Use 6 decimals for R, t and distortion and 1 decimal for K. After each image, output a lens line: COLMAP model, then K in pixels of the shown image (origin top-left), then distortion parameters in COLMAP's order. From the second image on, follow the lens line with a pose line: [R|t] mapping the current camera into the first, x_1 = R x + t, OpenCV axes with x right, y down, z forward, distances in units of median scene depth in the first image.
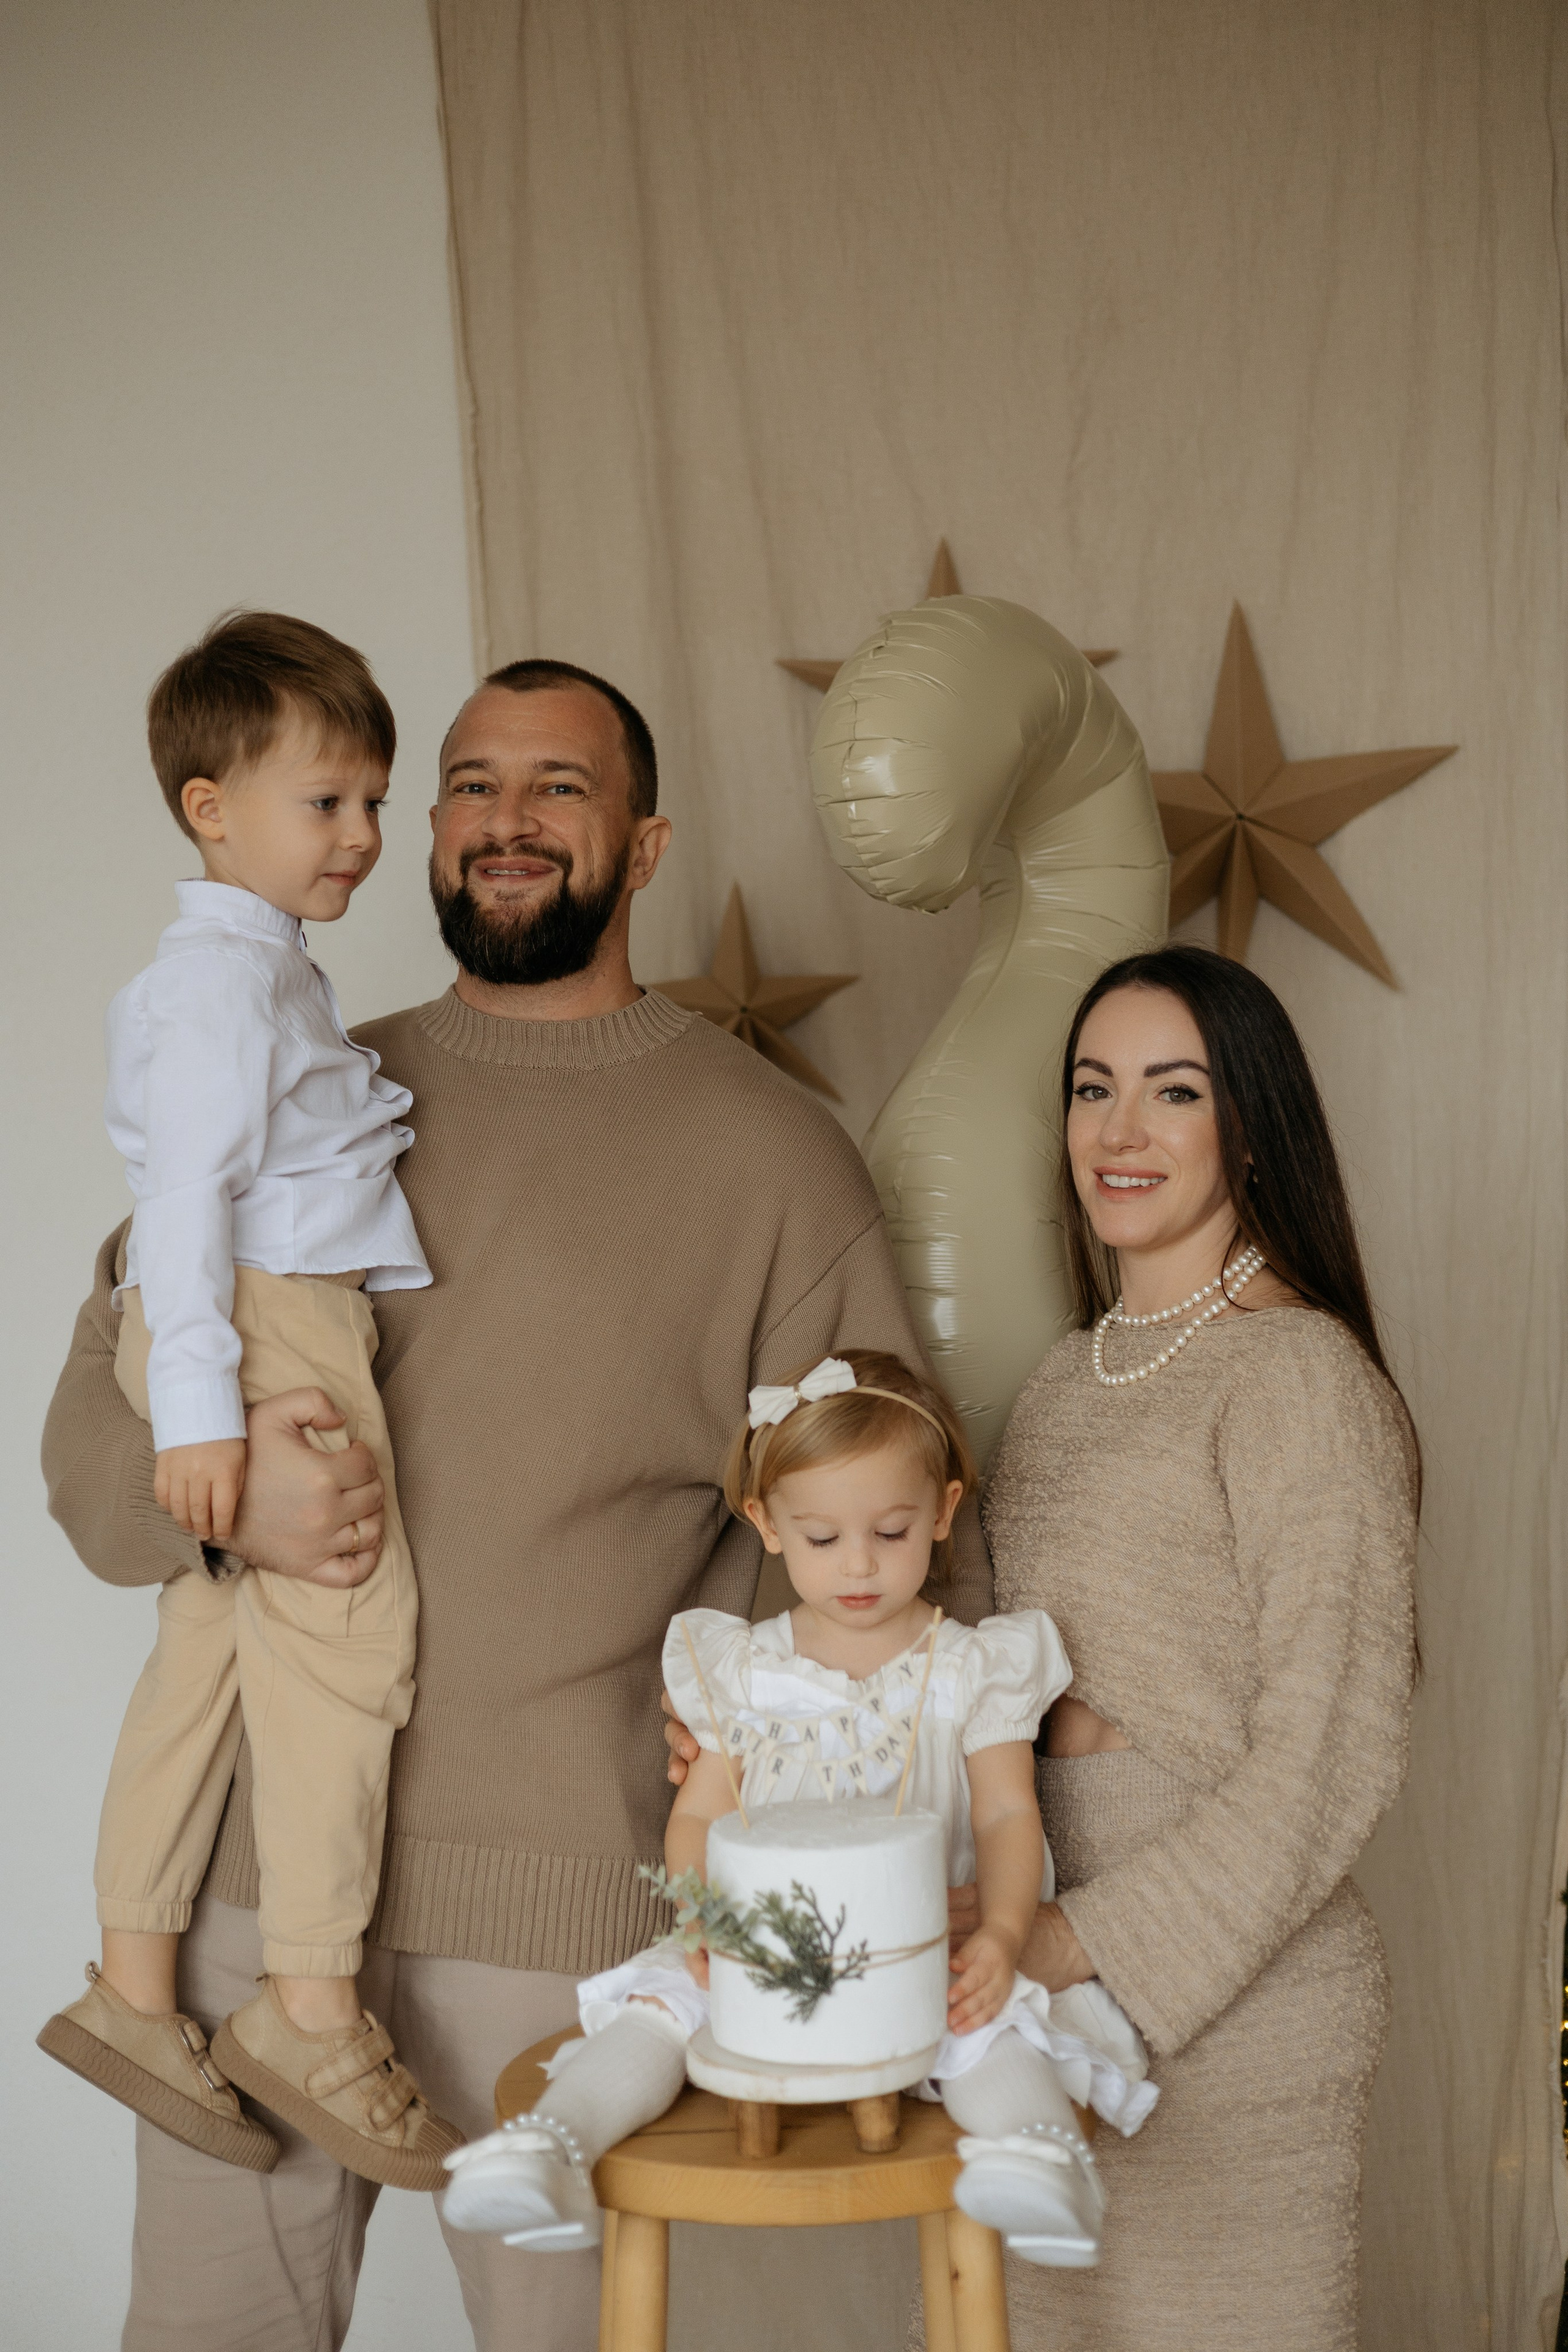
lens RADIAL K [[3582.6, 0, 801.7], [0, 3582.6, 1155.2], [0, 0, 1]] dist [0.031017, 0.000000]
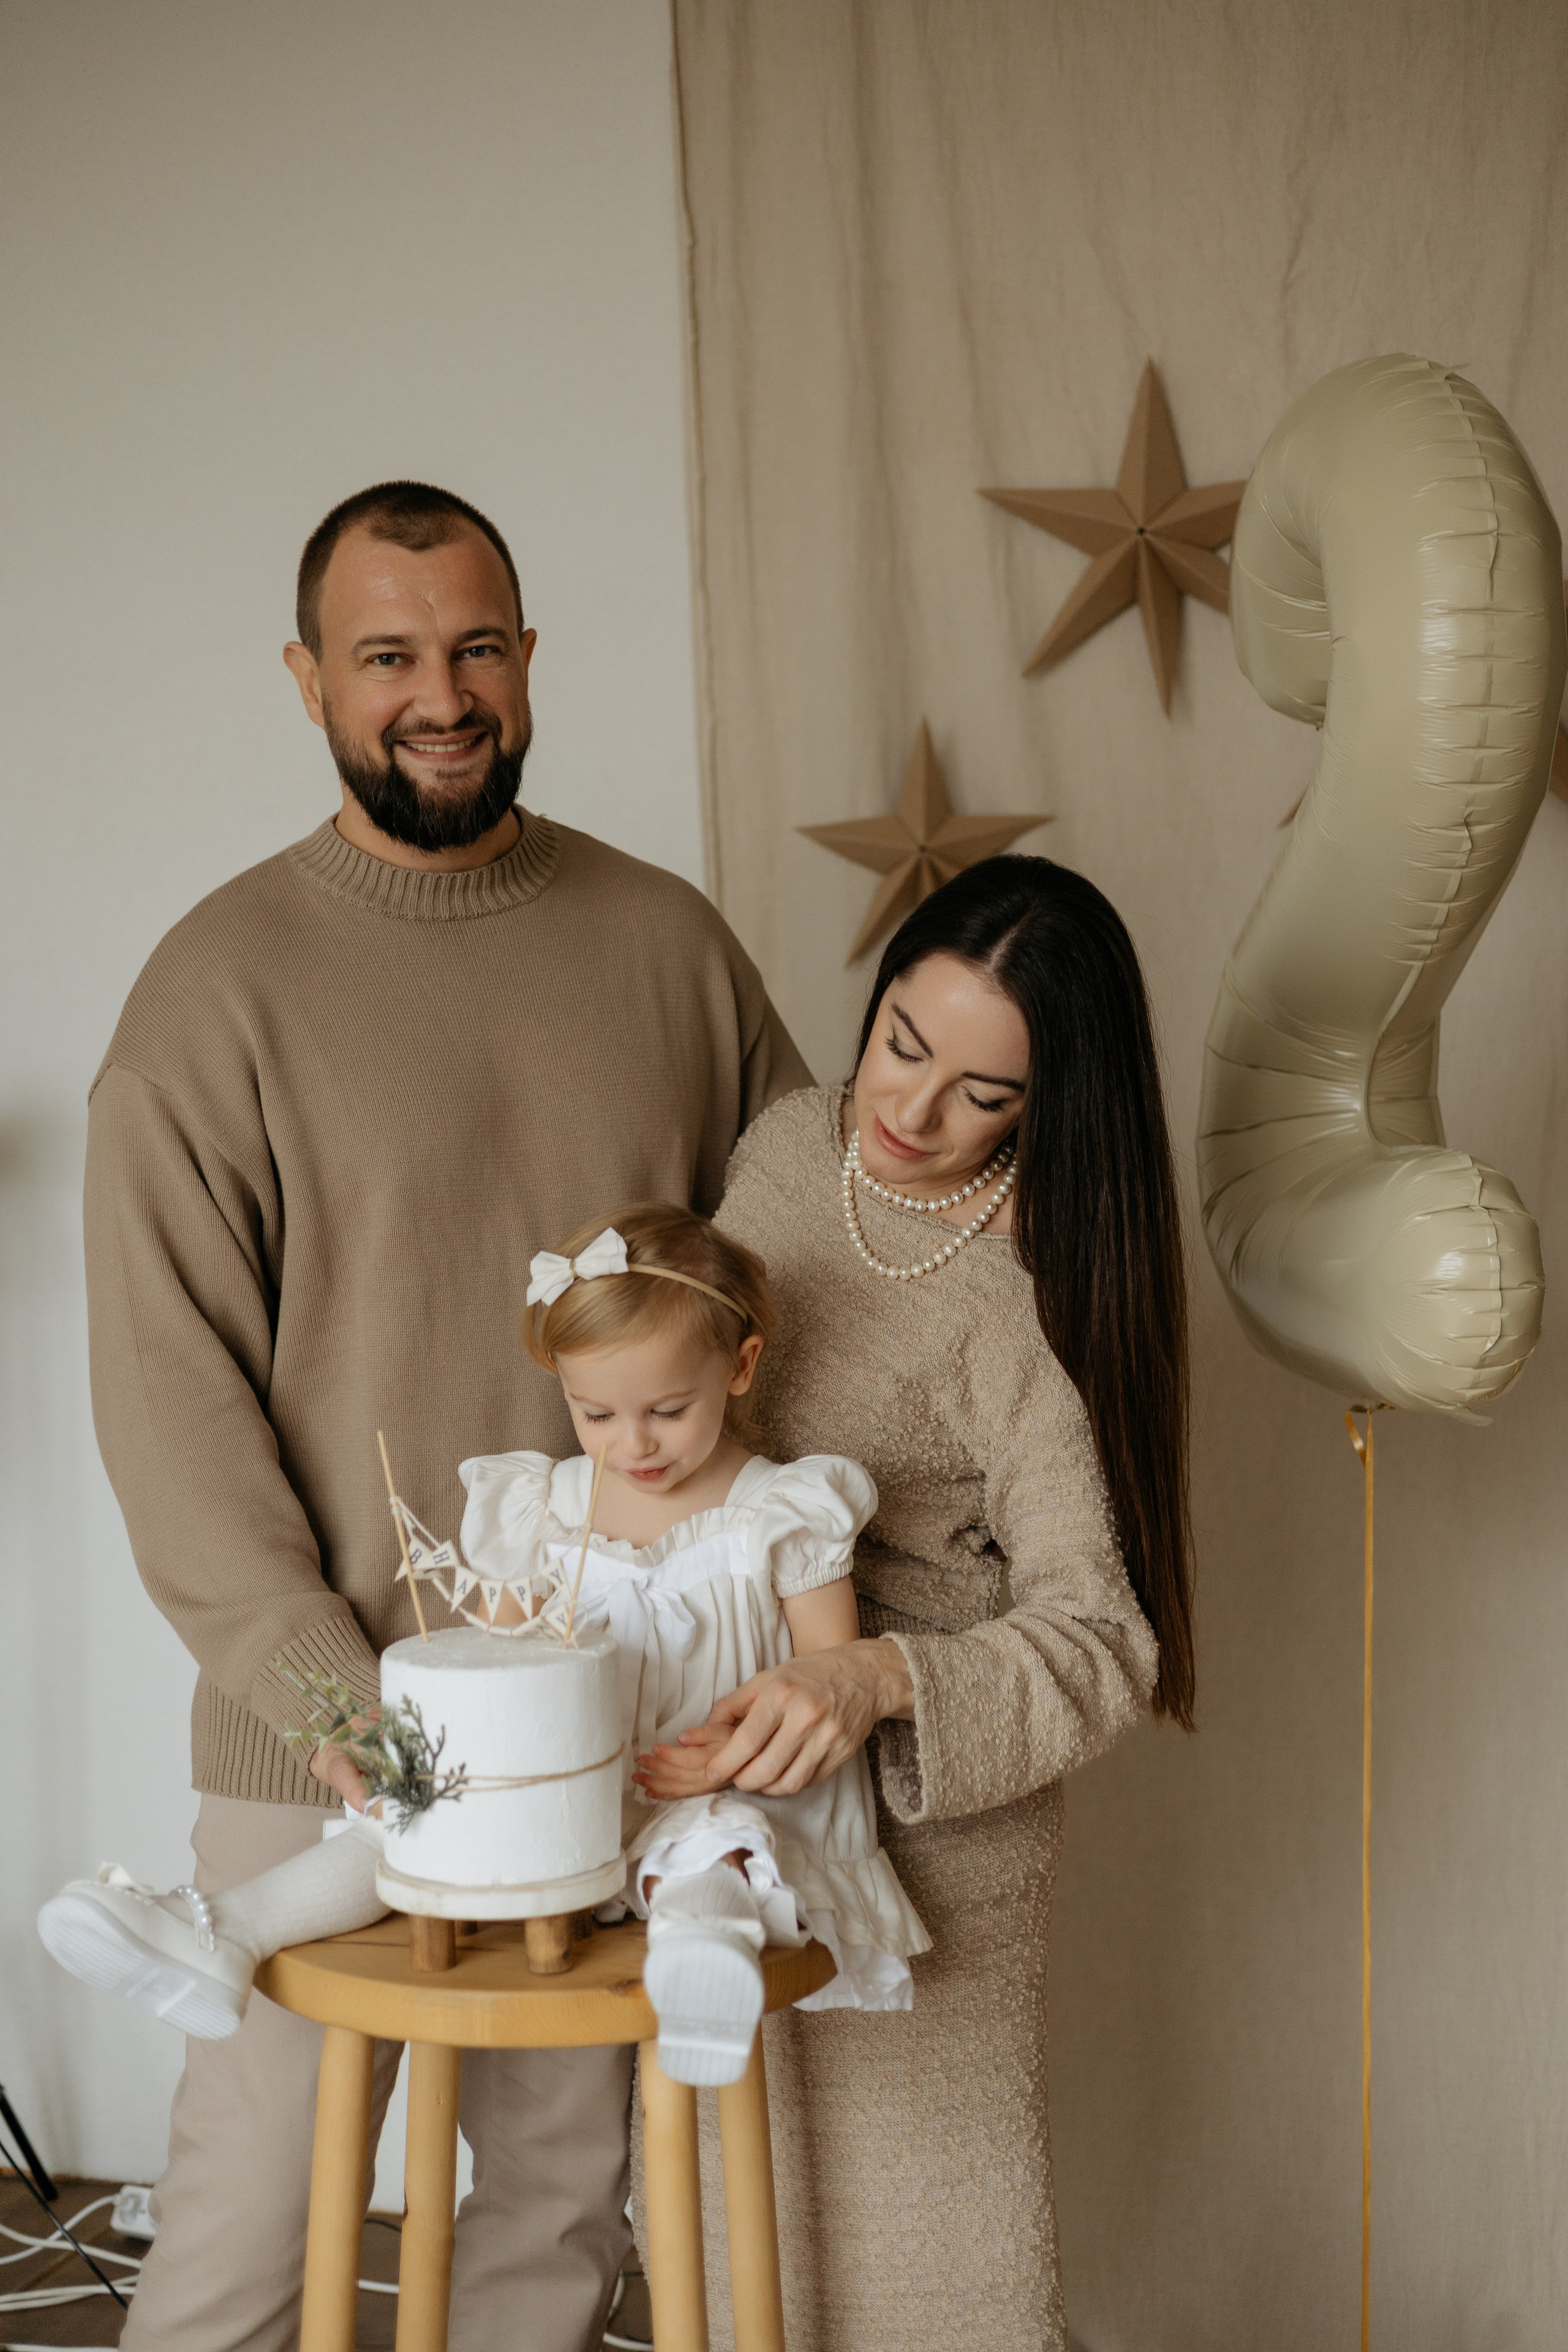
lens RADIAL K [[3582.6, 0, 752.6], [0, 3582.6, 1169.2], [0, 0, 1]] dist [0.031017, 0.000000]
pose [[0.962589, 0.031414, -0.269138, 0.201742], [-0.021860, 0.999022, 0.038424, 0.009888], [0.270082, -0.031103, 0.962335, 0.043003]]
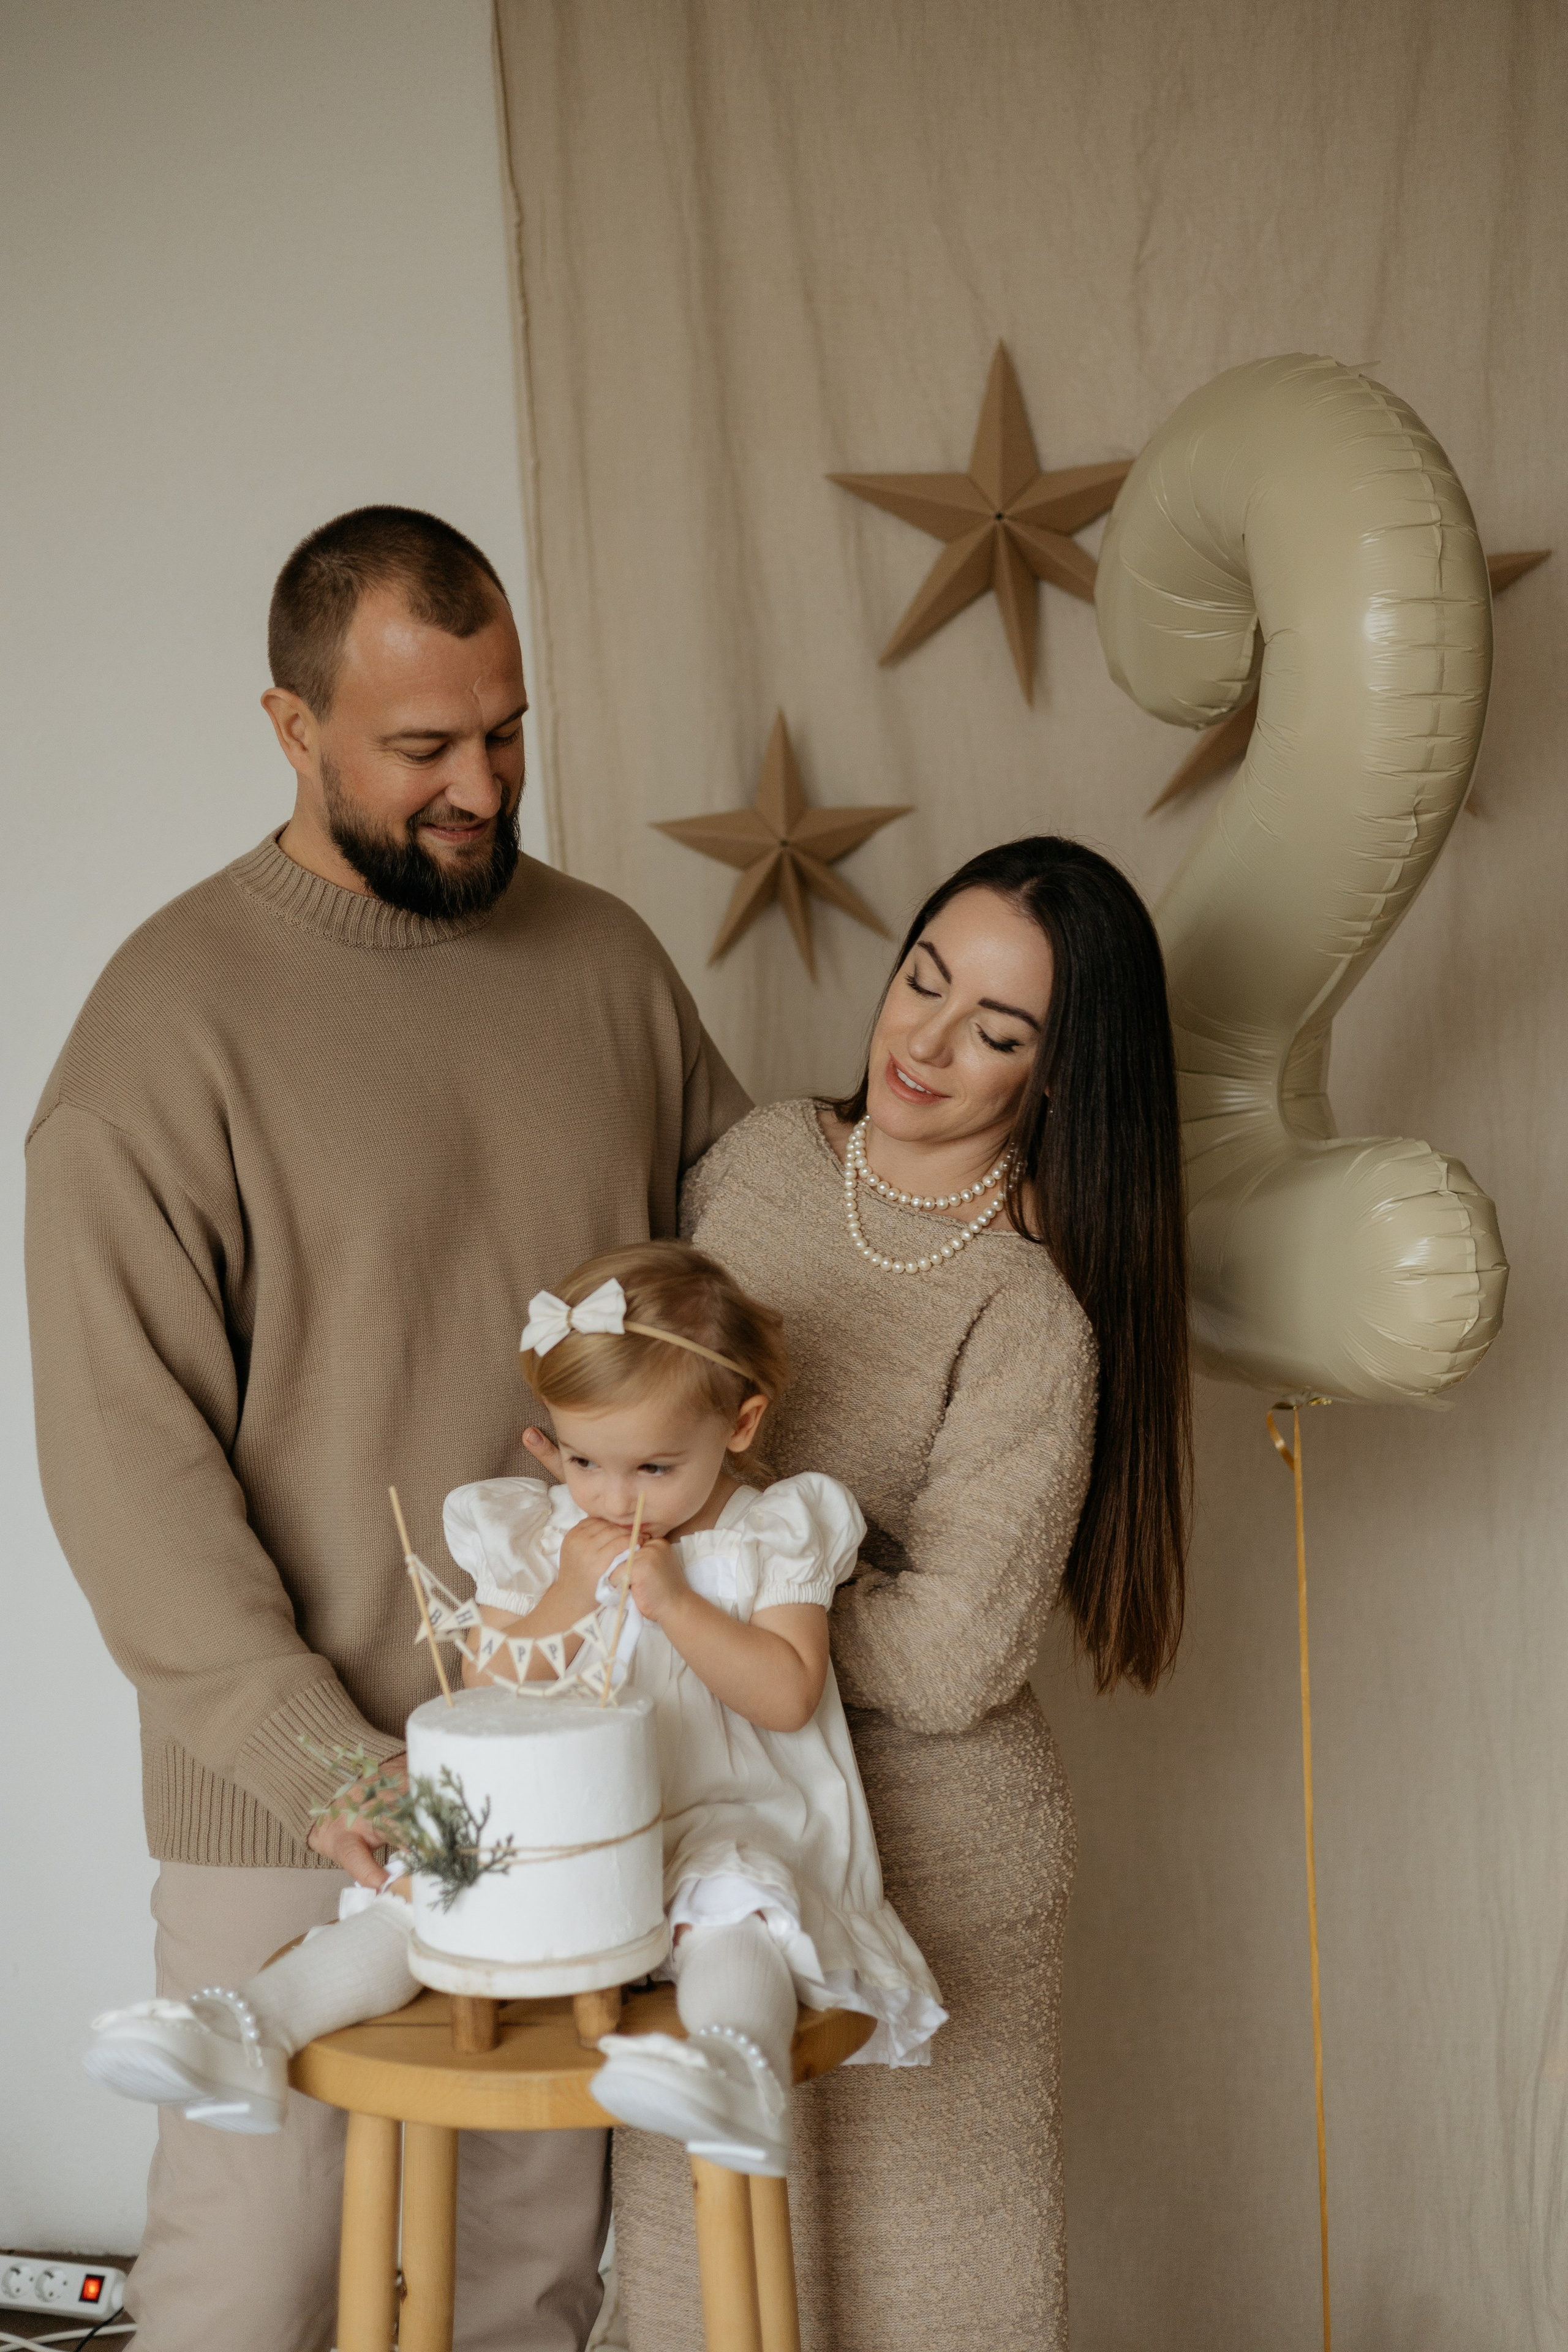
lens RADIAL K [[3582.6, 0, 782.3], [0, 3582.6, 1178.2], [0, 0, 1]] dist [0.031017, 0.000000]
pose [[0.988103, 0.006146, -0.153674, 0.128788], [0.001796, 0.998672, 0.051490, -0.000727], [0.153786, -0.051154, 0.986779, 0.050402]]
